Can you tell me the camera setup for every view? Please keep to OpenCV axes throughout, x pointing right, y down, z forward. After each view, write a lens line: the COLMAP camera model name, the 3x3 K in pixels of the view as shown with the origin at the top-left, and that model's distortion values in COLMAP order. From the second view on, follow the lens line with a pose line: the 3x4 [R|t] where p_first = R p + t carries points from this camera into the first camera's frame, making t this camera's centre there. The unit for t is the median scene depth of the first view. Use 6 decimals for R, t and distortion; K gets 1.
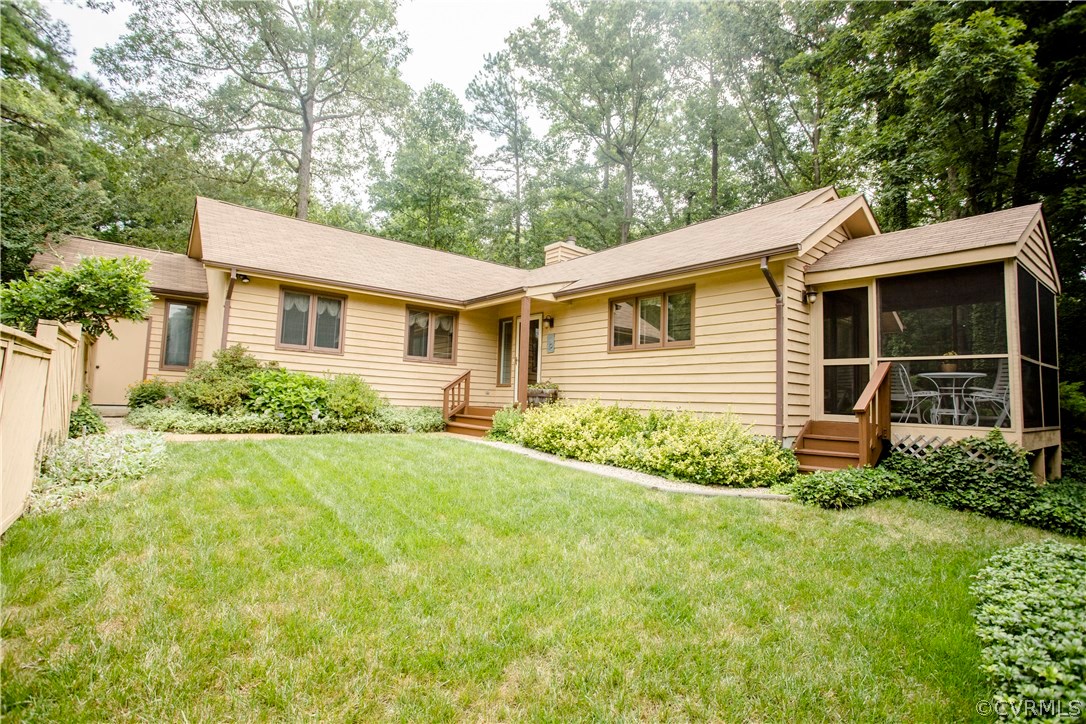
lens RADIAL K [[544.2, 0, 564.4], [0, 544.2, 351.0], [0, 0, 1]] dist [0.000364, 0.002168]
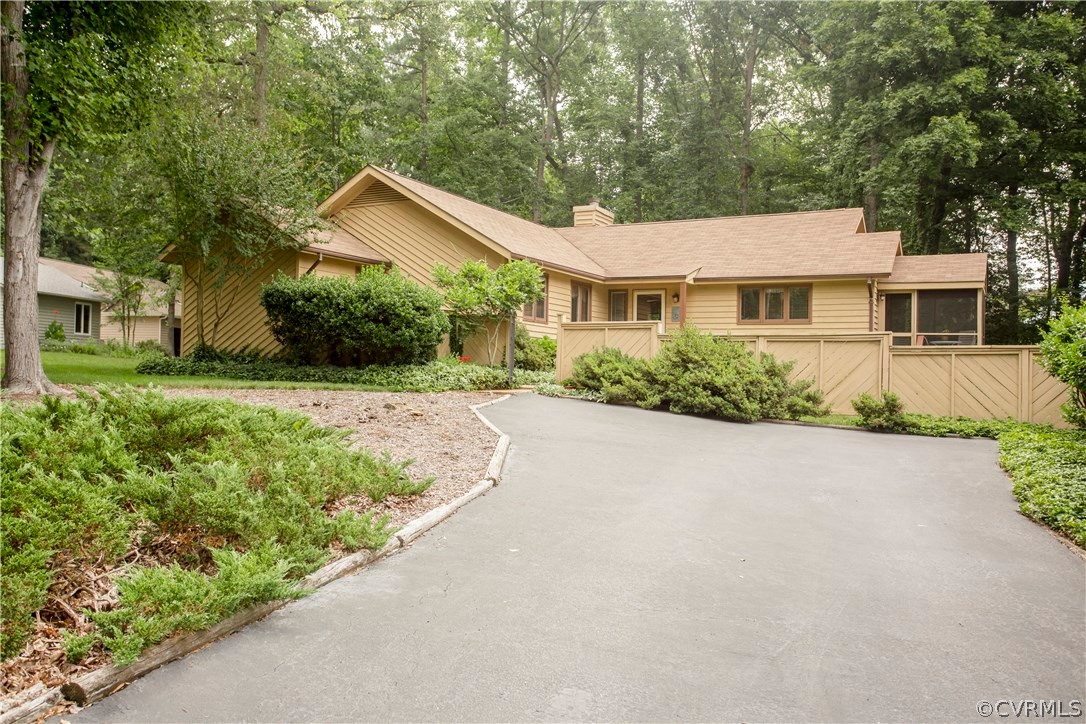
lens RADIAL K [[918.6, 0, 540.6], [0, 918.6, 360.2], [0, 0, 1]] dist [0.020125, 0.018830]
pose [[0.925427, -0.011357, 0.378757, -1.385236], [-0.024836, 0.995583, 0.090536, -0.113410], [-0.378112, -0.093191, 0.921057, -1.093735]]
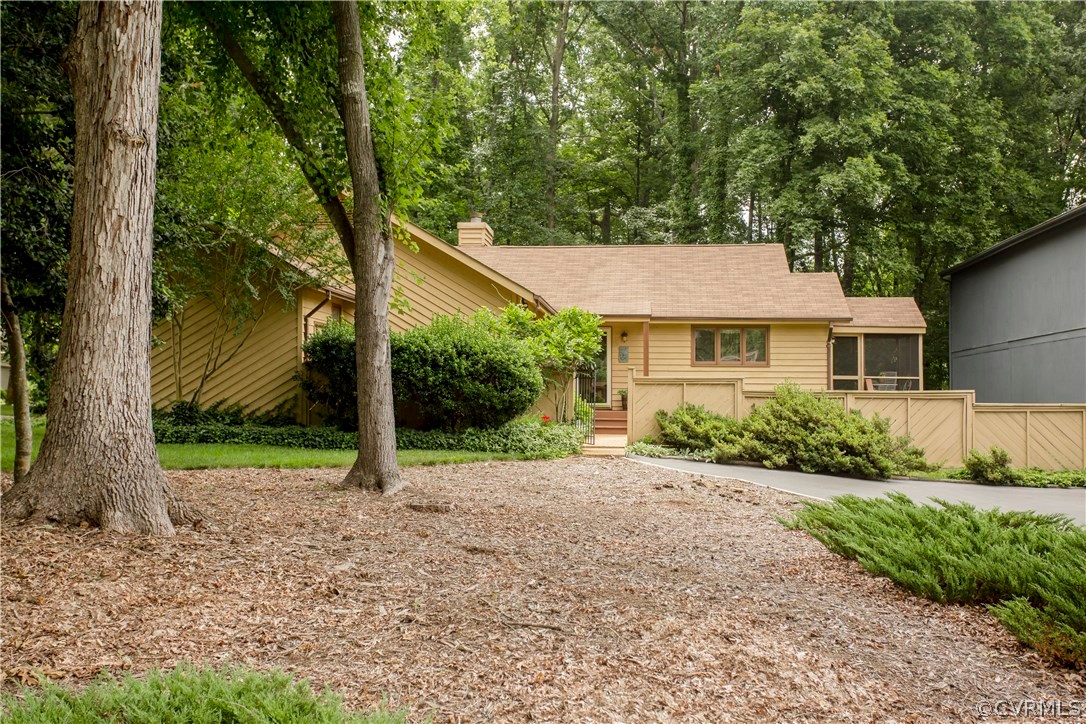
lens RADIAL K [[1176.8, 0, 543.4], [0, 1176.8, 363.1], [0, 0, 1]] dist [0.037915, 0.000000]
pose [[0.712231, -0.009862, 0.701876, -2.351923], [-0.053286, 0.996257, 0.068071, -0.192318], [-0.699920, -0.085882, 0.709039, -0.853404]]
